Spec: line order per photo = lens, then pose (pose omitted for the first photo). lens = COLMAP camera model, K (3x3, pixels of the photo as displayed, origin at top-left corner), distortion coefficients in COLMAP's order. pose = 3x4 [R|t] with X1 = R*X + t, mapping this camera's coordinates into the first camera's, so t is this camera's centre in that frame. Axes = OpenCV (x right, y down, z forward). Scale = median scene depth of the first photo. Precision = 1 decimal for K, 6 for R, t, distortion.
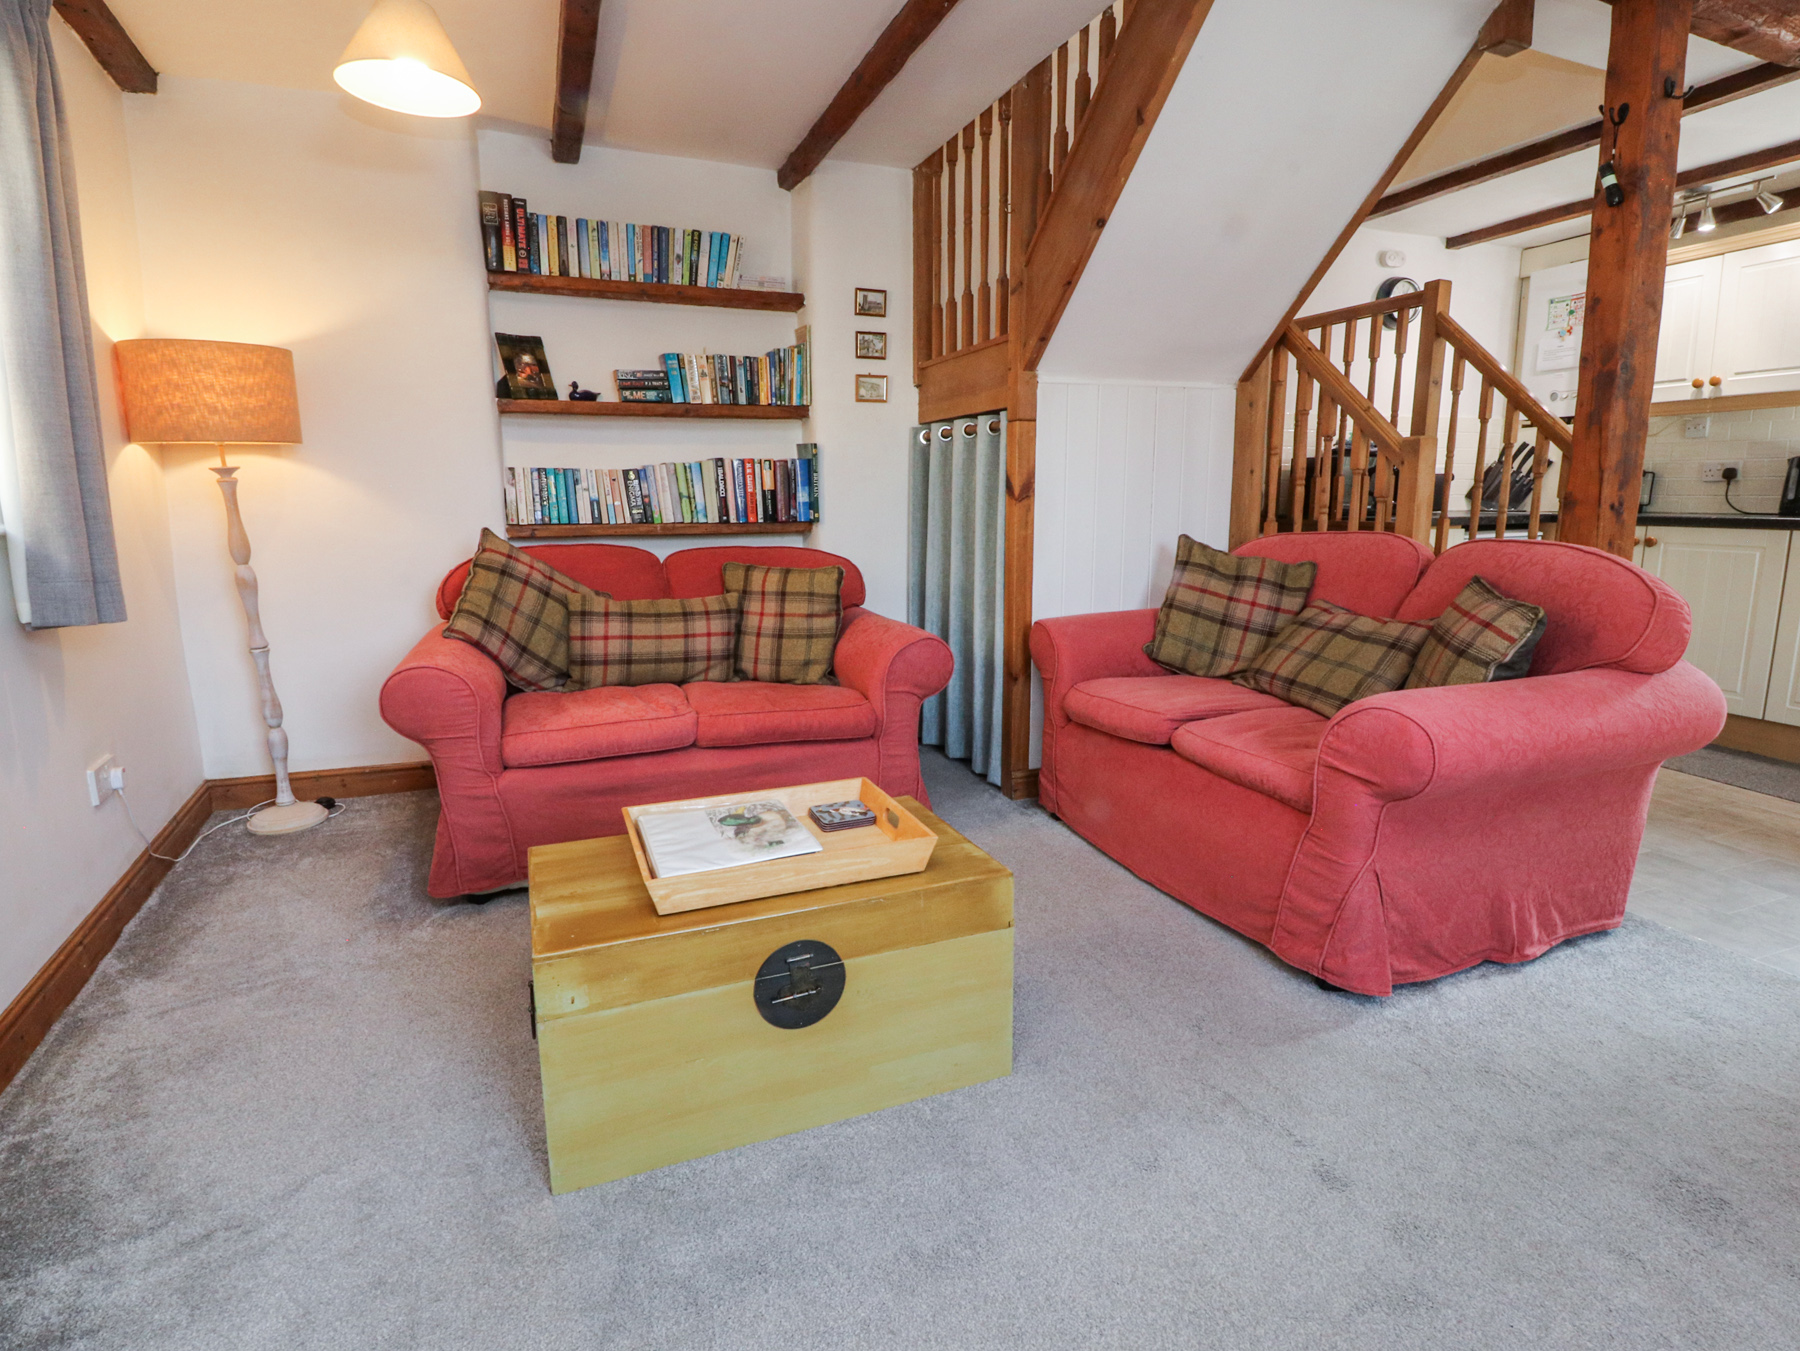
lens RADIAL K [[925.4, 0, 896.2], [0, 925.4, 661.2], [0, 0, 1]] dist [0.001752, -0.013279]
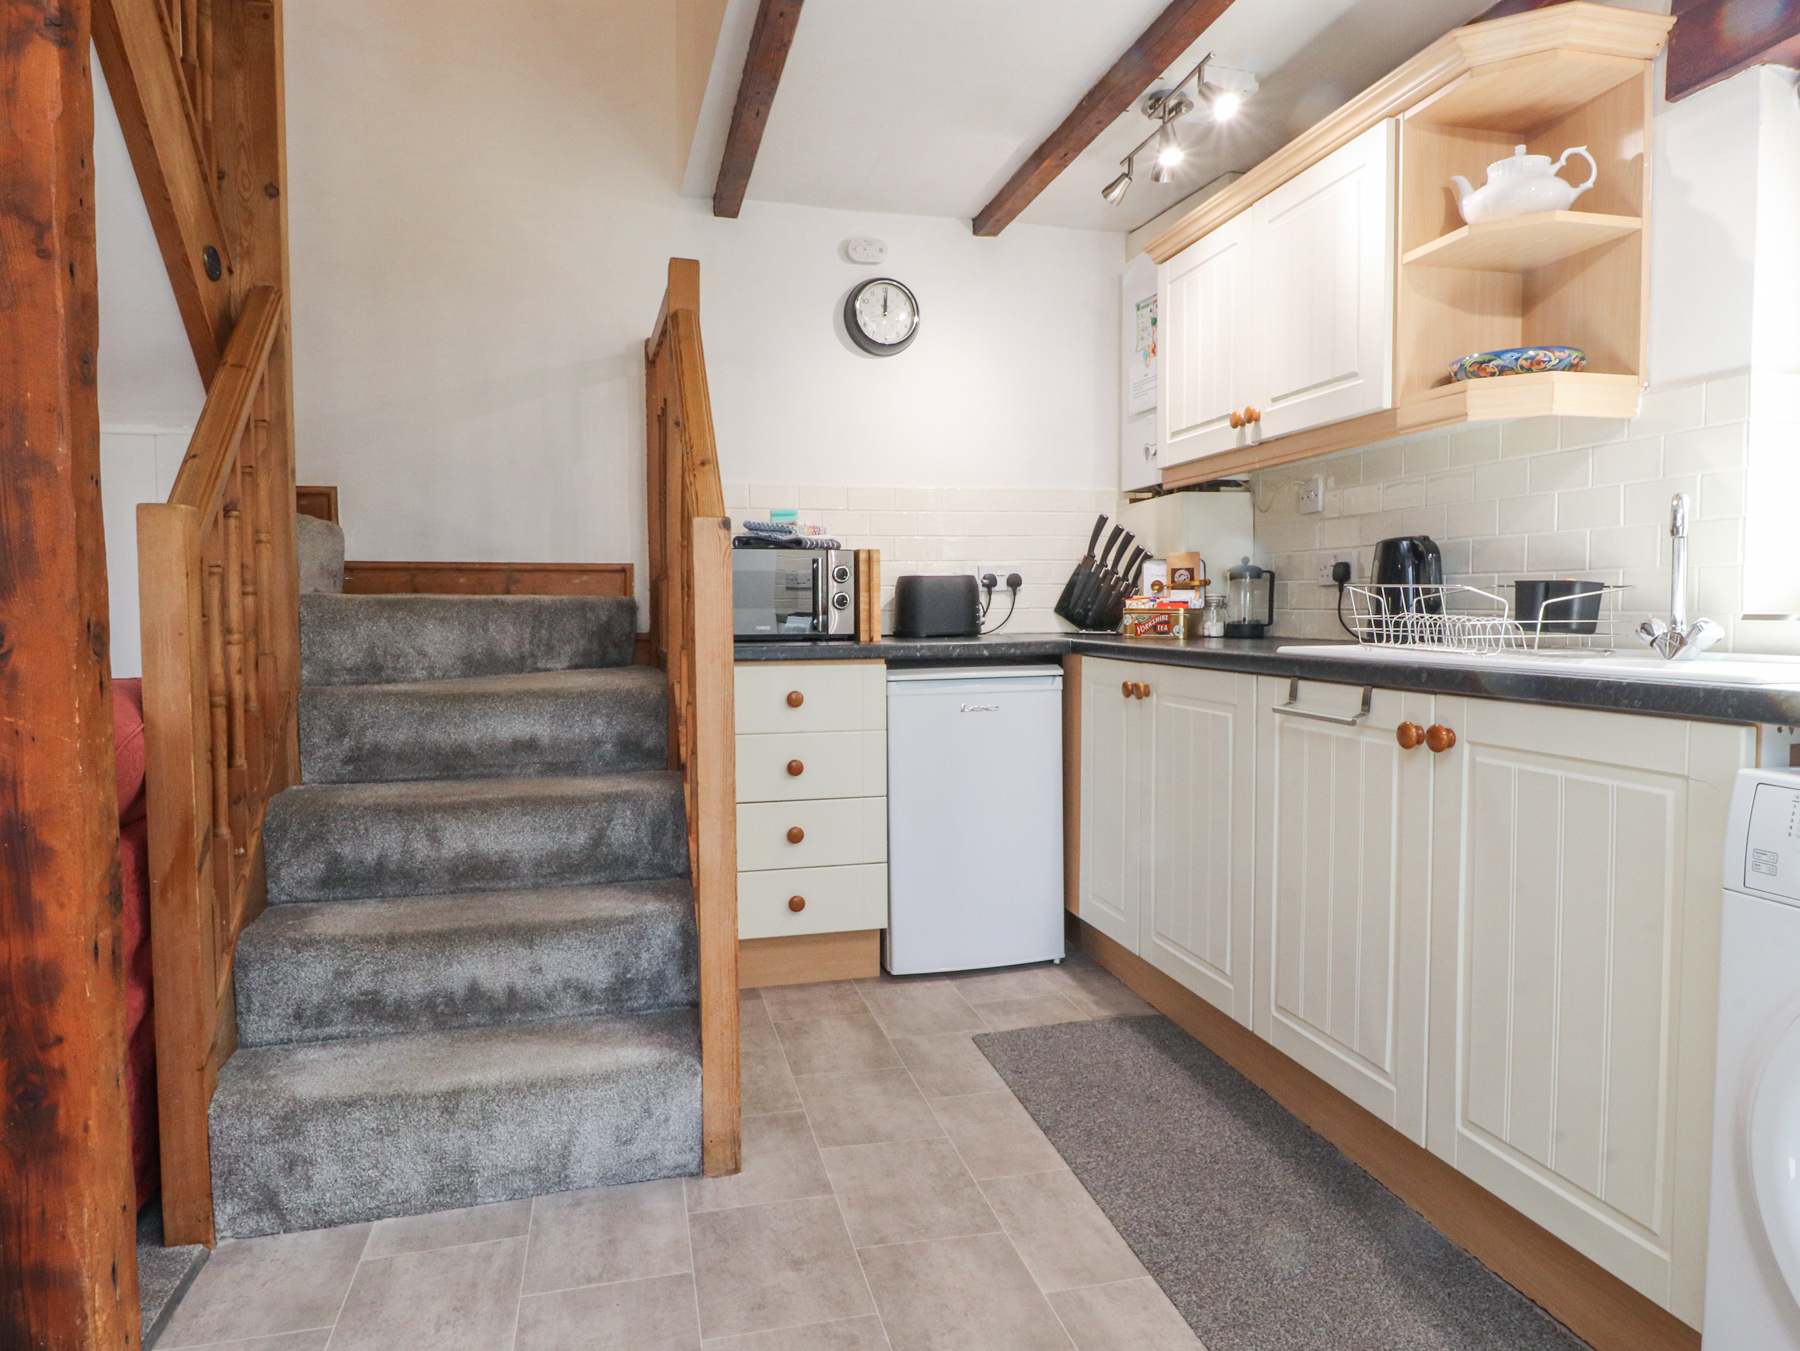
lens RADIAL K [[1131.4, 0, 897.5], [0, 1131.4, 659.7], [0, 0, 1]] dist [0.008907, -0.014129]
pose [[0.994159, 0.007991, -0.107629, 0.869037], [-0.021552, 0.991867, -0.125437, -0.066389], [0.105751, 0.127024, 0.986246, 0.335946]]
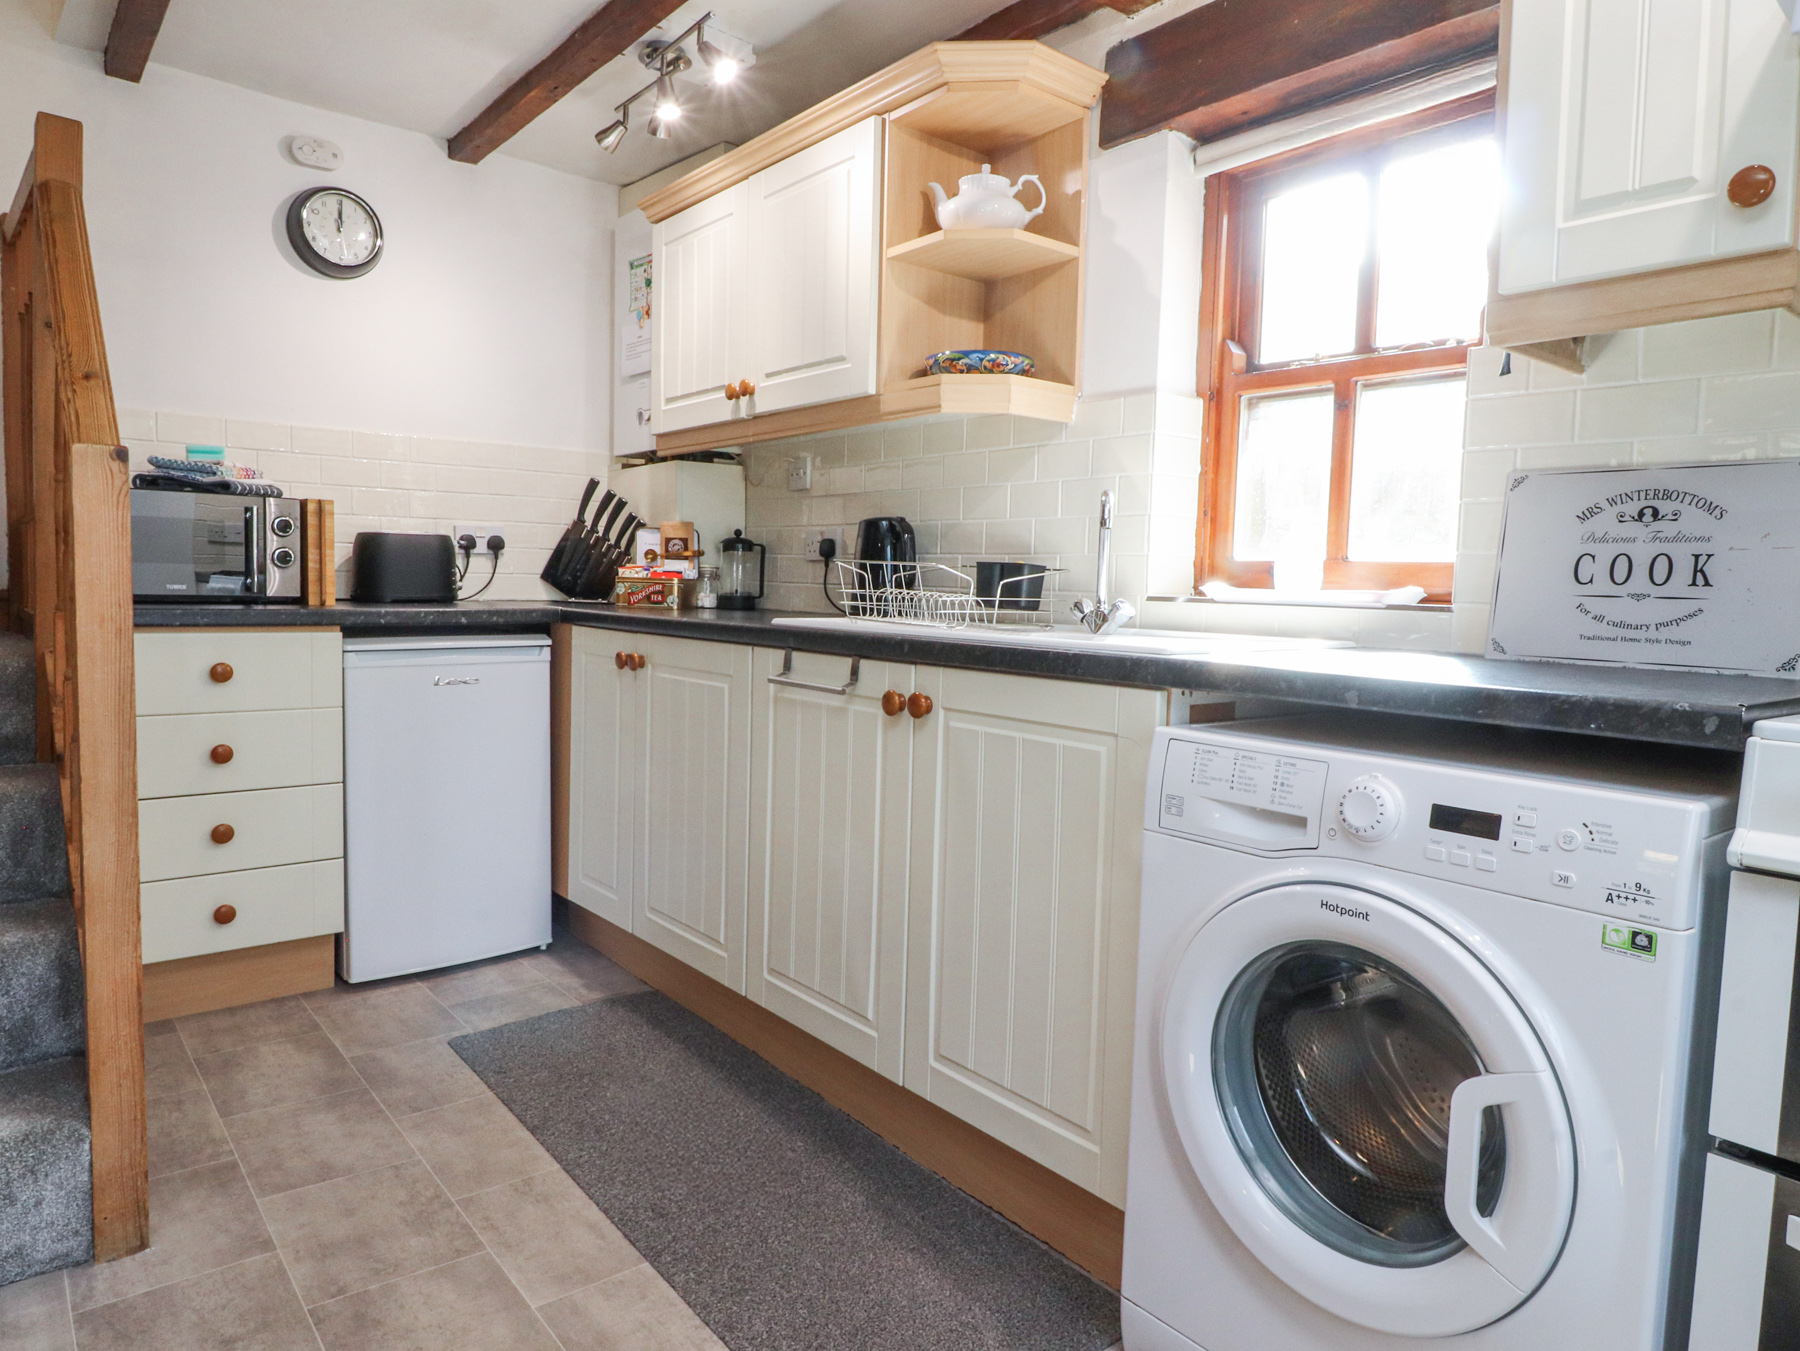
lens RADIAL K [[1131.4, 0, 897.5], [0, 1131.4, 659.7], [0, 0, 1]] dist [0.008907, -0.014129]
pose [[0.942609, 0.009769, 0.333755, 0.864591], [0.025007, 0.994699, -0.099741, -0.068108], [-0.332960, 0.102364, 0.937368, 0.357531]]
